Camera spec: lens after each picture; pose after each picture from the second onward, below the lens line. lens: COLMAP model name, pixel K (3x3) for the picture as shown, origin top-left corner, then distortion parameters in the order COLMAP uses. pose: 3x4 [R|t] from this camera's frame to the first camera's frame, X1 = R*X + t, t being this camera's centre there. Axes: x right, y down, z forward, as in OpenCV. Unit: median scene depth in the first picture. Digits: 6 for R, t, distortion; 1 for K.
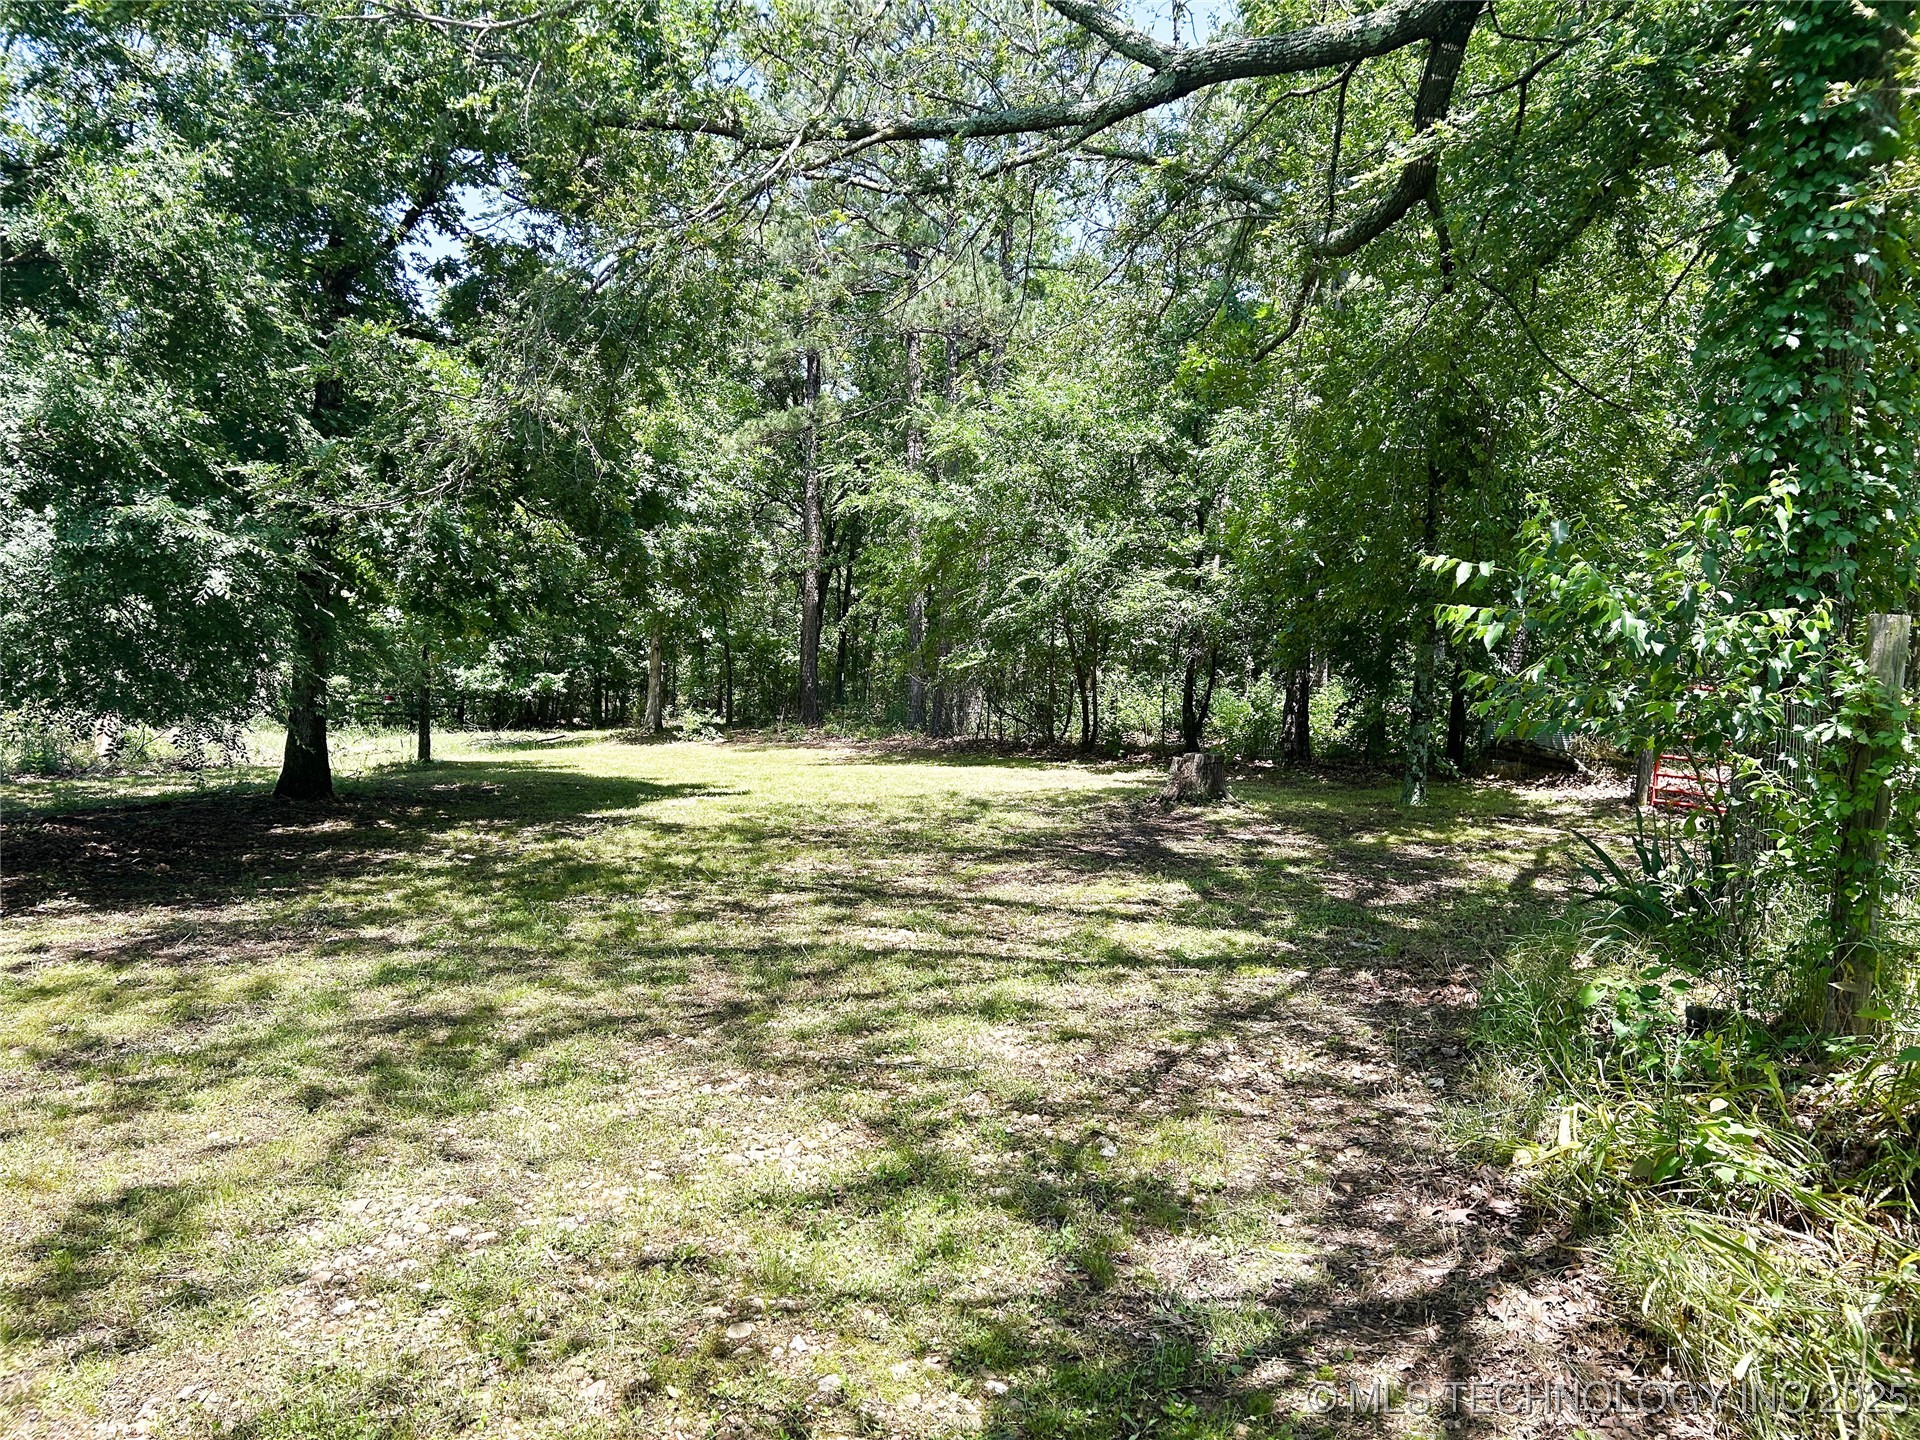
lens RADIAL K [[1443.3, 0, 955.3], [0, 1443.3, 724.9], [0, 0, 1]] dist [0.059891, -0.082254]
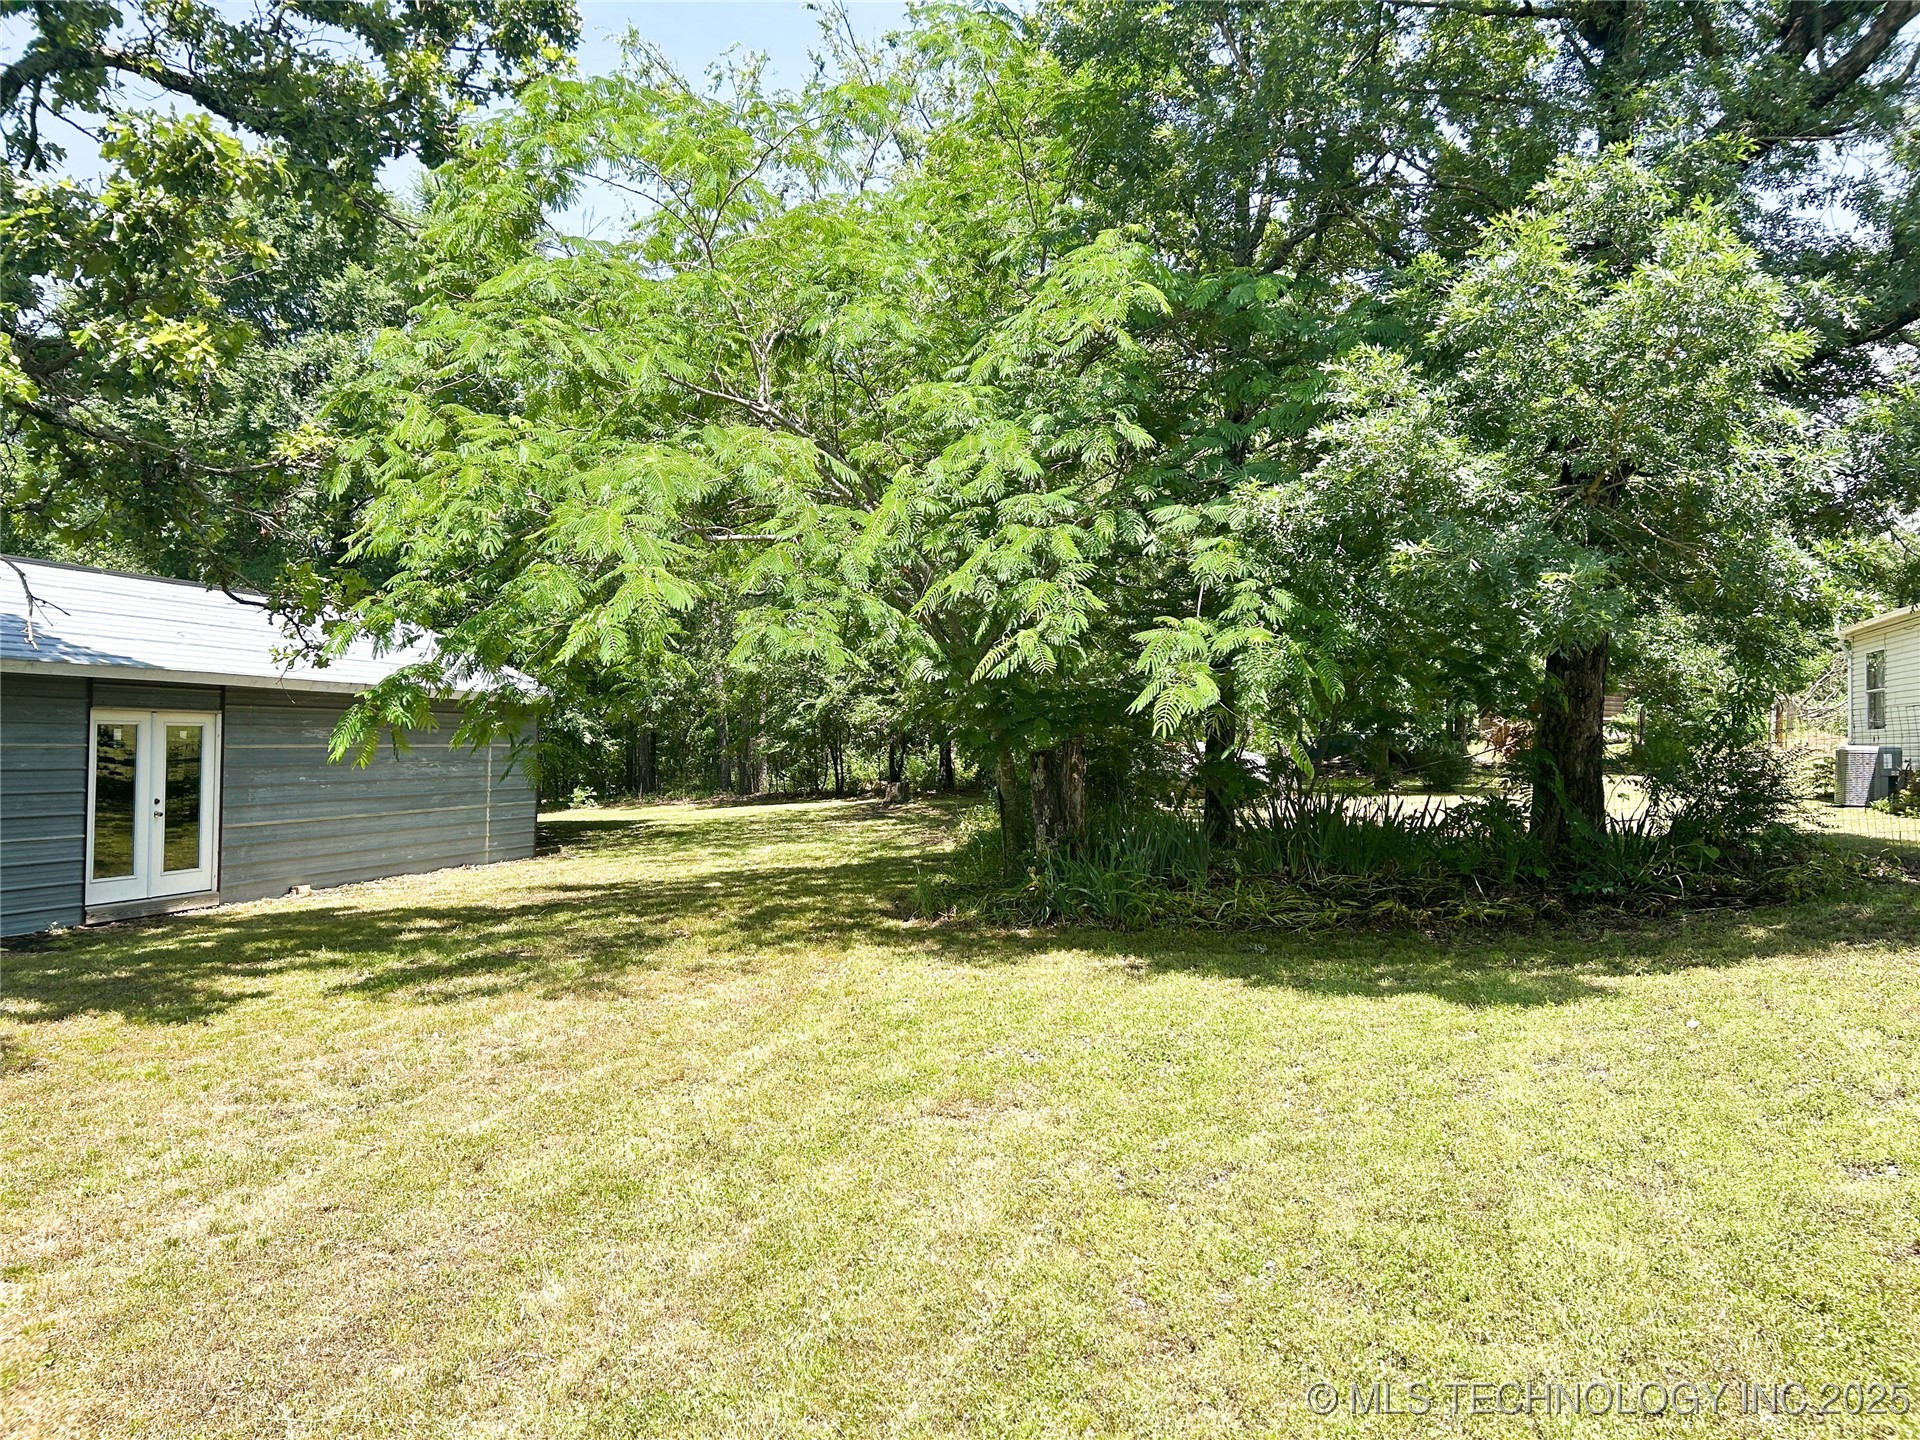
lens RADIAL K [[1443.3, 0, 957.5], [0, 1443.3, 717.8], [0, 0, 1]] dist [0.059891, -0.082254]
pose [[0.977301, -0.044745, 0.207074, -0.152427], [0.058492, 0.996438, -0.060741, 0.047128], [-0.203619, 0.071475, 0.976438, -0.923219]]
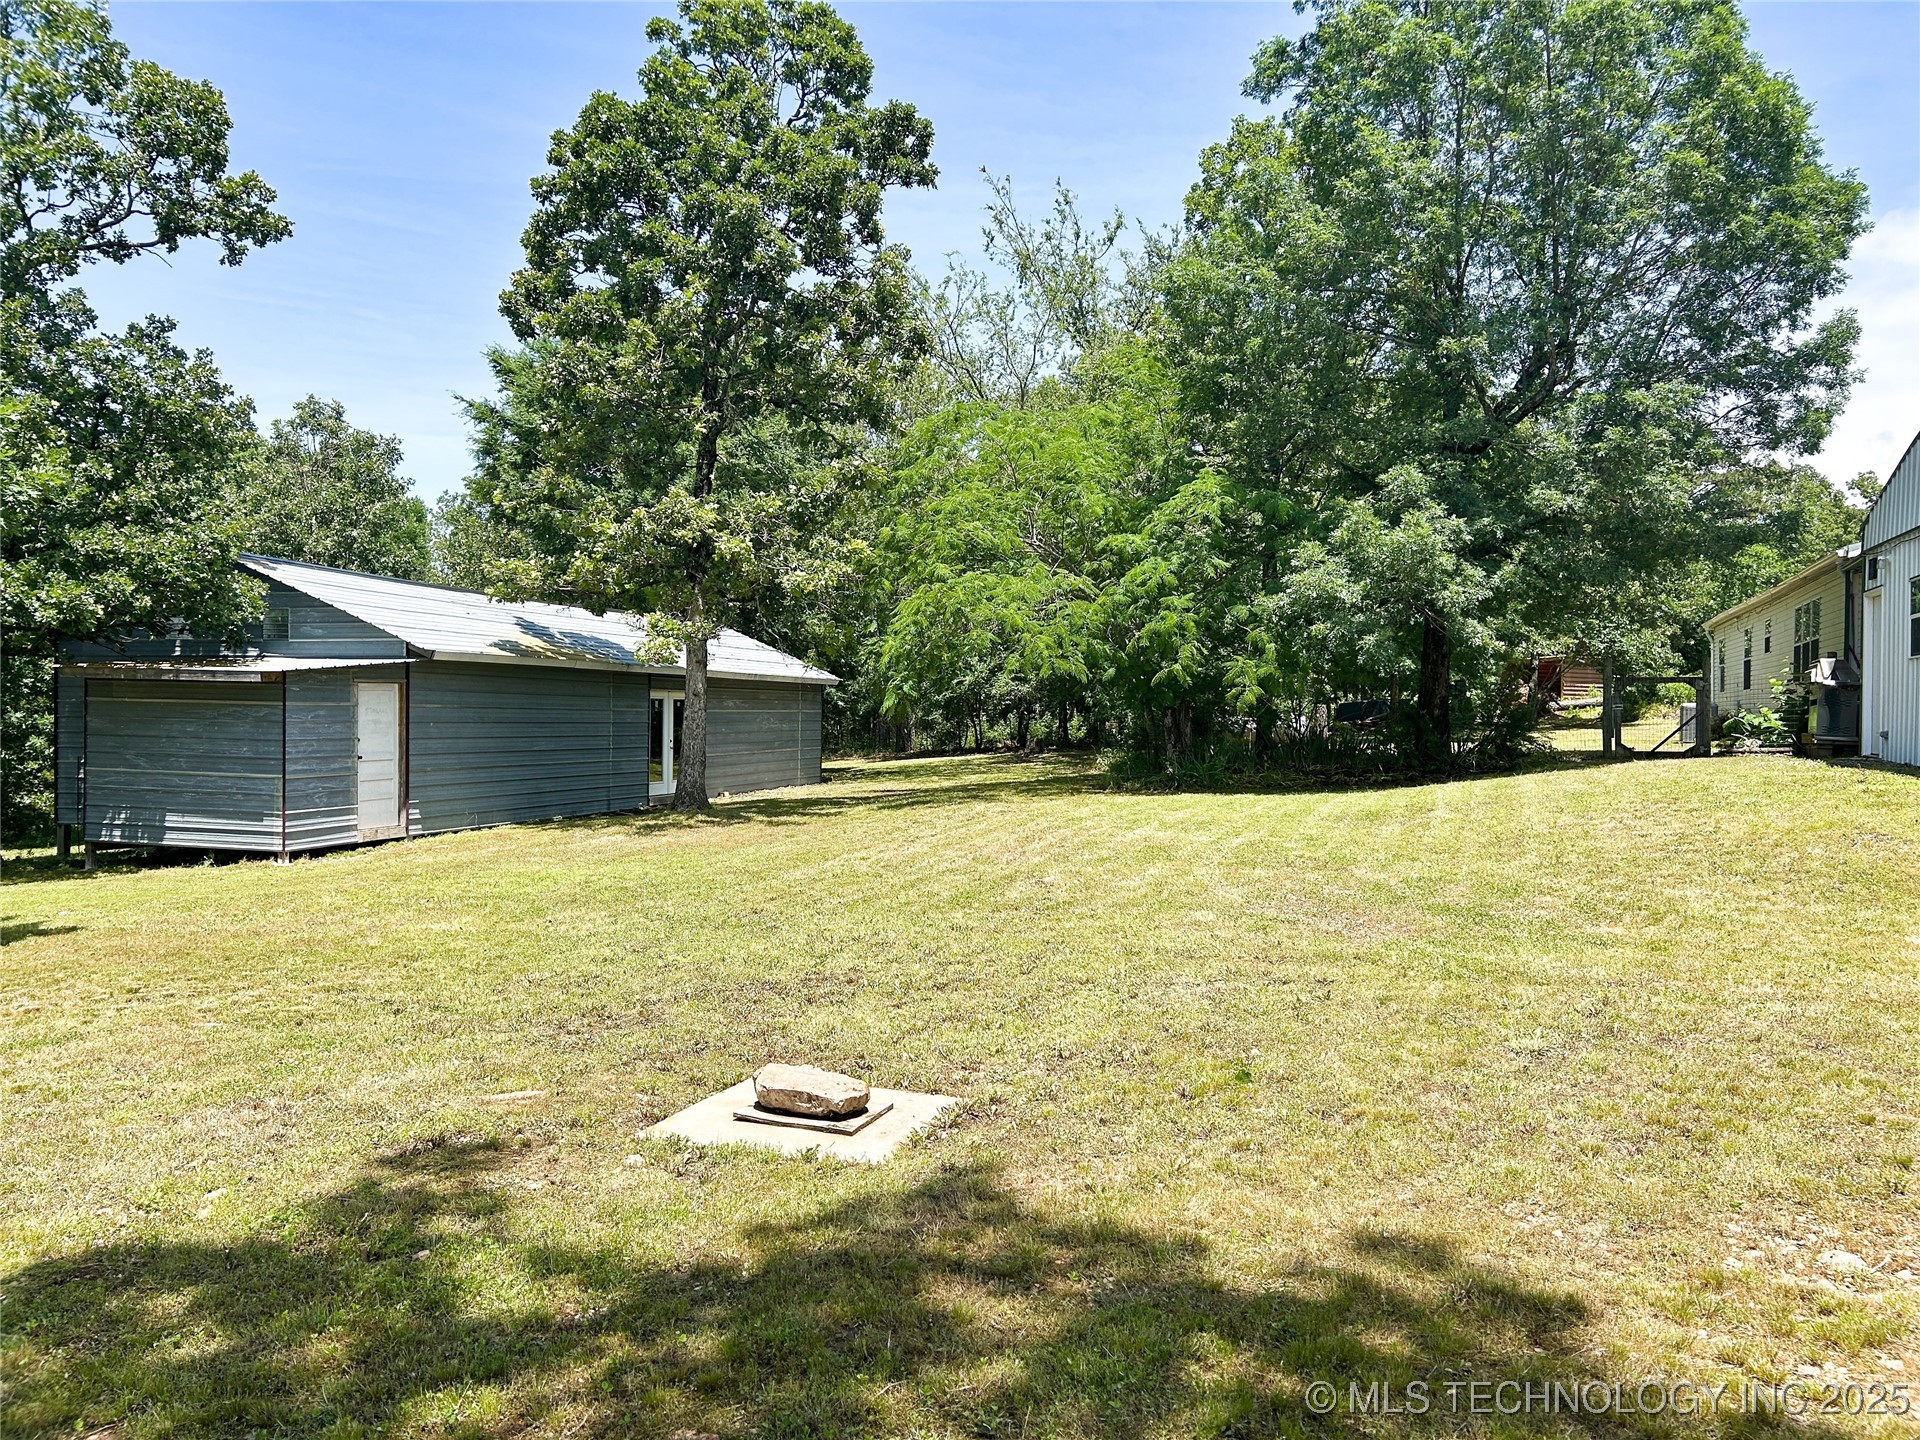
lens RADIAL K [[1443.3, 0, 965.1], [0, 1443.3, 729.0], [0, 0, 1]] dist [0.059891, -0.082254]
pose [[0.984533, -0.058983, 0.164974, -0.353150], [0.065905, 0.997147, -0.036801, 0.076754], [-0.162333, 0.047104, 0.985611, -1.472635]]
